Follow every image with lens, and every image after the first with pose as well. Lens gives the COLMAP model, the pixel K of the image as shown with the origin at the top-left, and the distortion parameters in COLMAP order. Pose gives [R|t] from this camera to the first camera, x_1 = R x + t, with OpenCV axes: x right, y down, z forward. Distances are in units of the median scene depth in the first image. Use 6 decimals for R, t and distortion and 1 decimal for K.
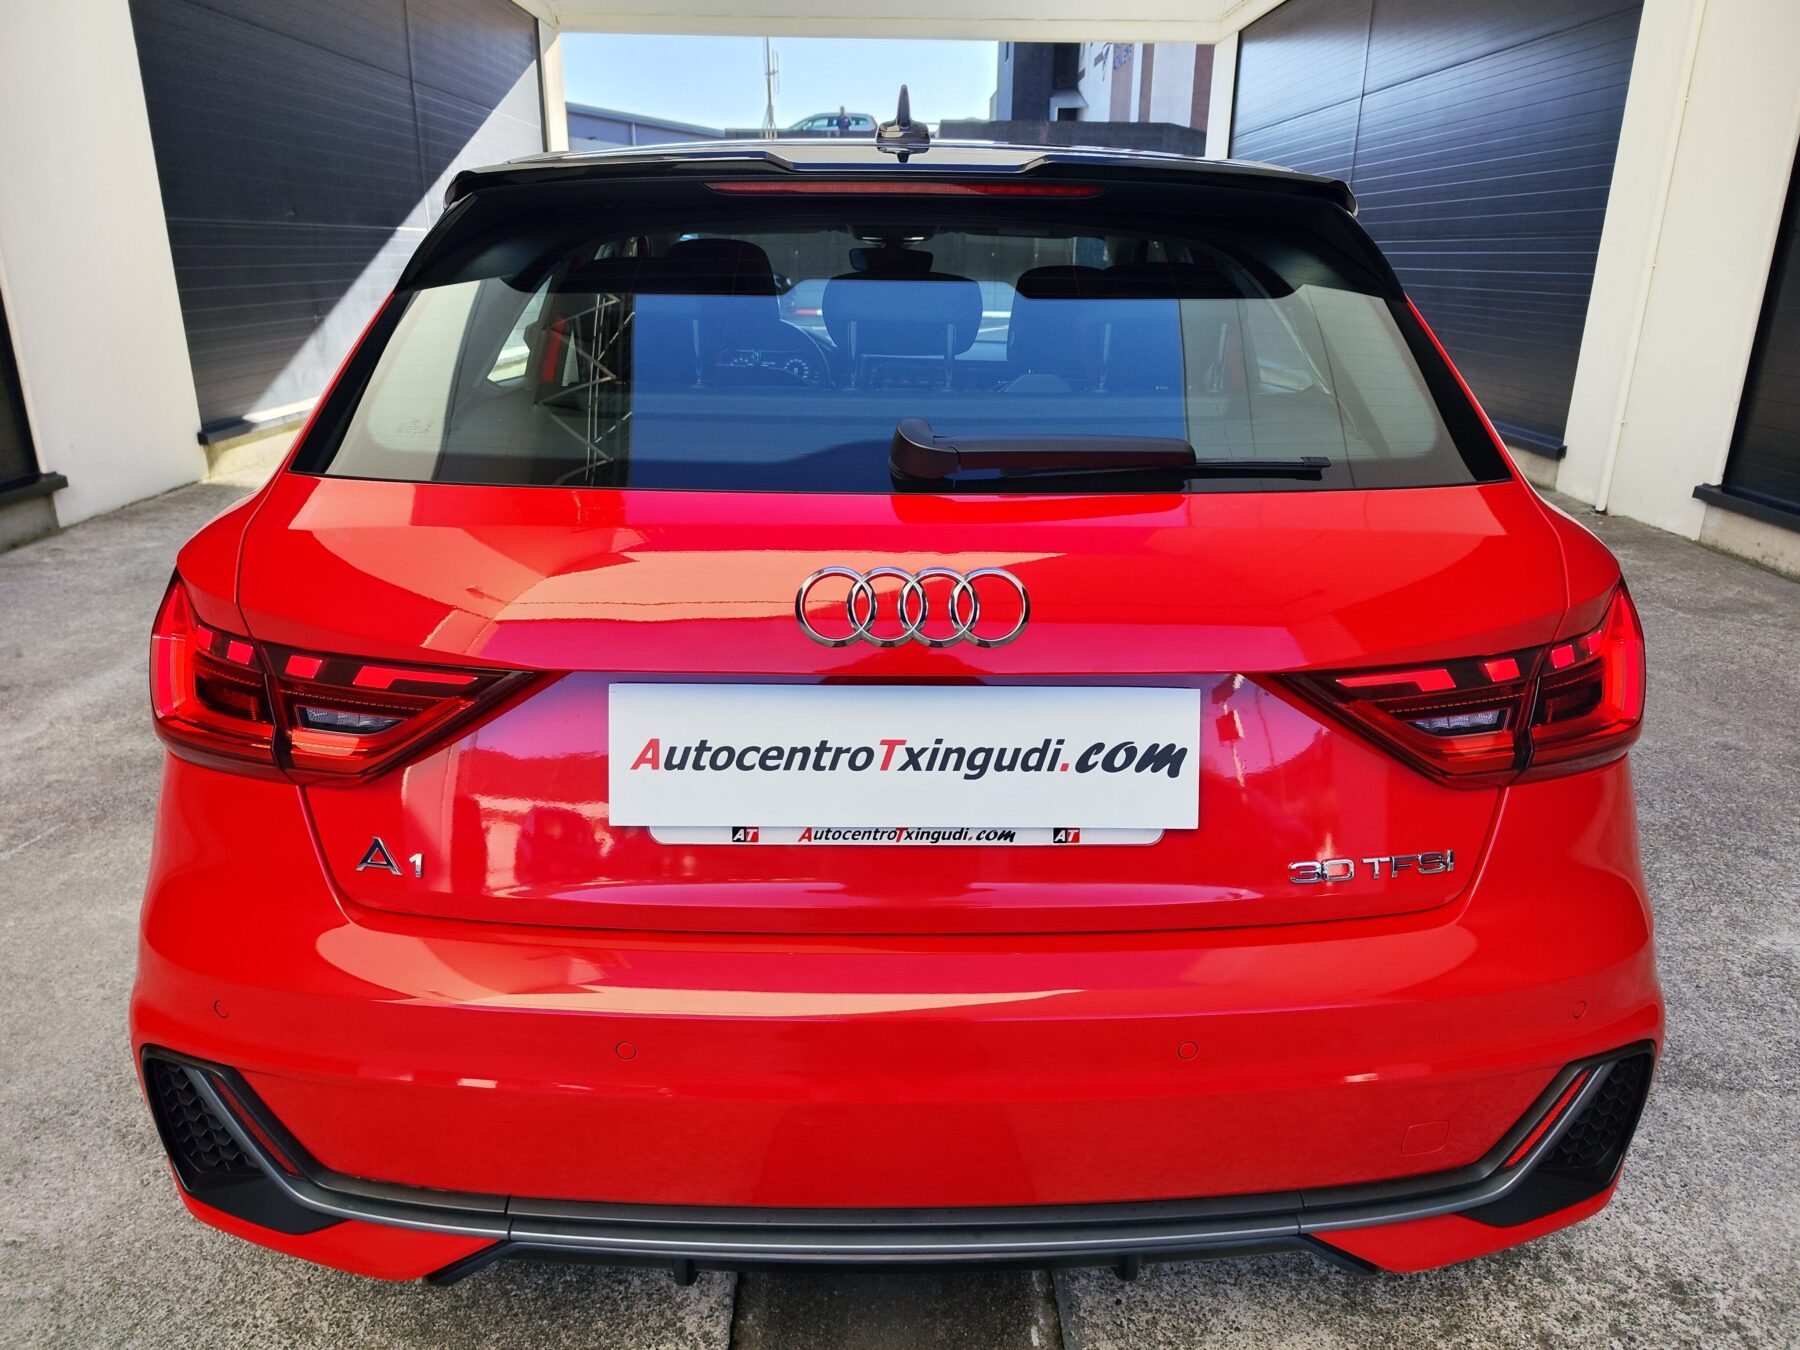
lens RADIAL K [[1222.9, 0, 890.8], [0, 1222.9, 671.8], [0, 0, 1]] dist [-0.005562, -0.000292]
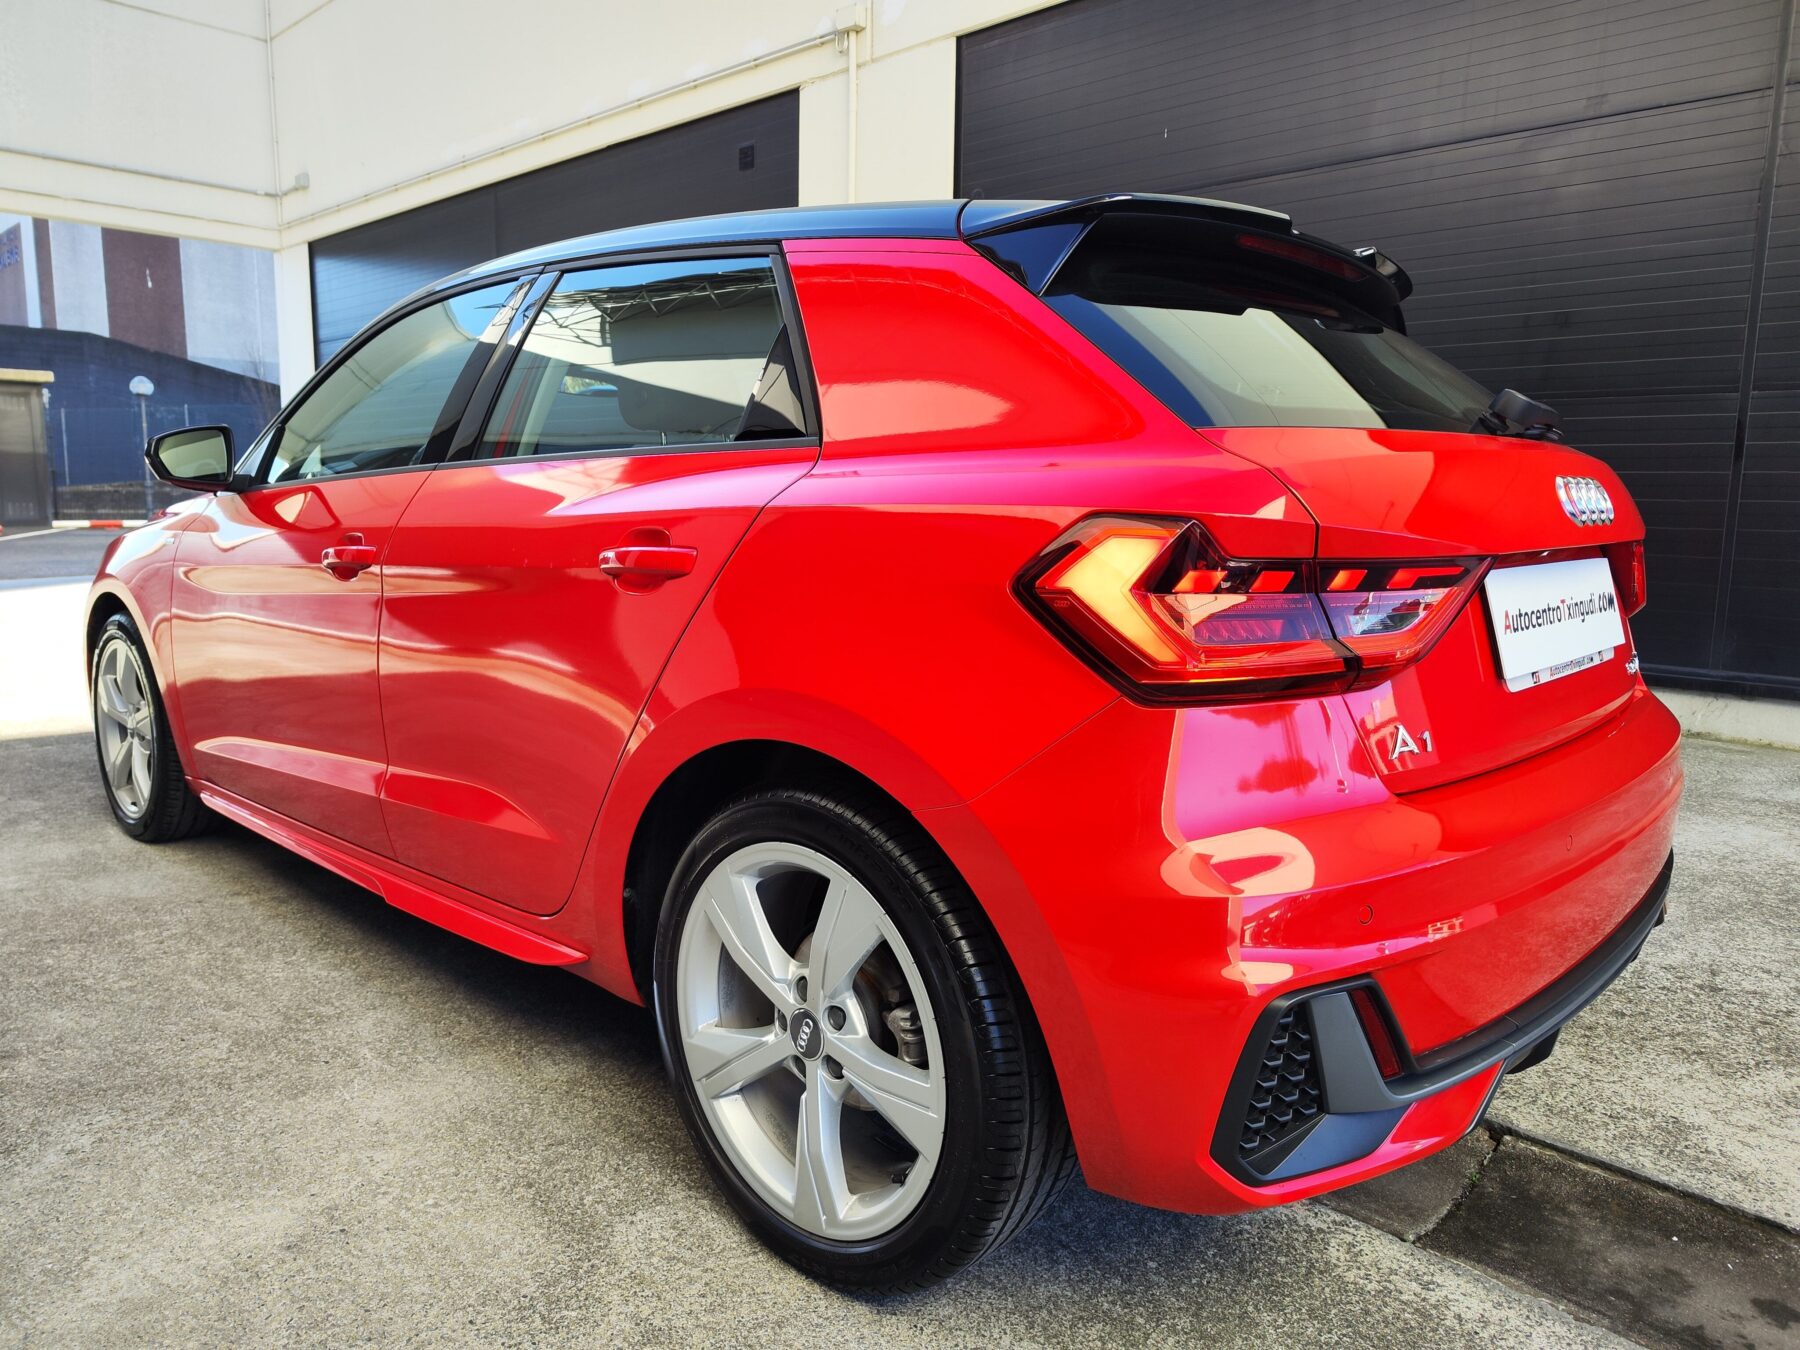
lens RADIAL K [[1222.9, 0, 890.8], [0, 1222.9, 671.8], [0, 0, 1]] dist [-0.005562, -0.000292]
pose [[0.702627, -0.105923, 0.703630, -1.591303], [0.222982, 0.971827, -0.076368, 0.071359], [-0.675717, 0.210554, 0.706451, 0.526873]]
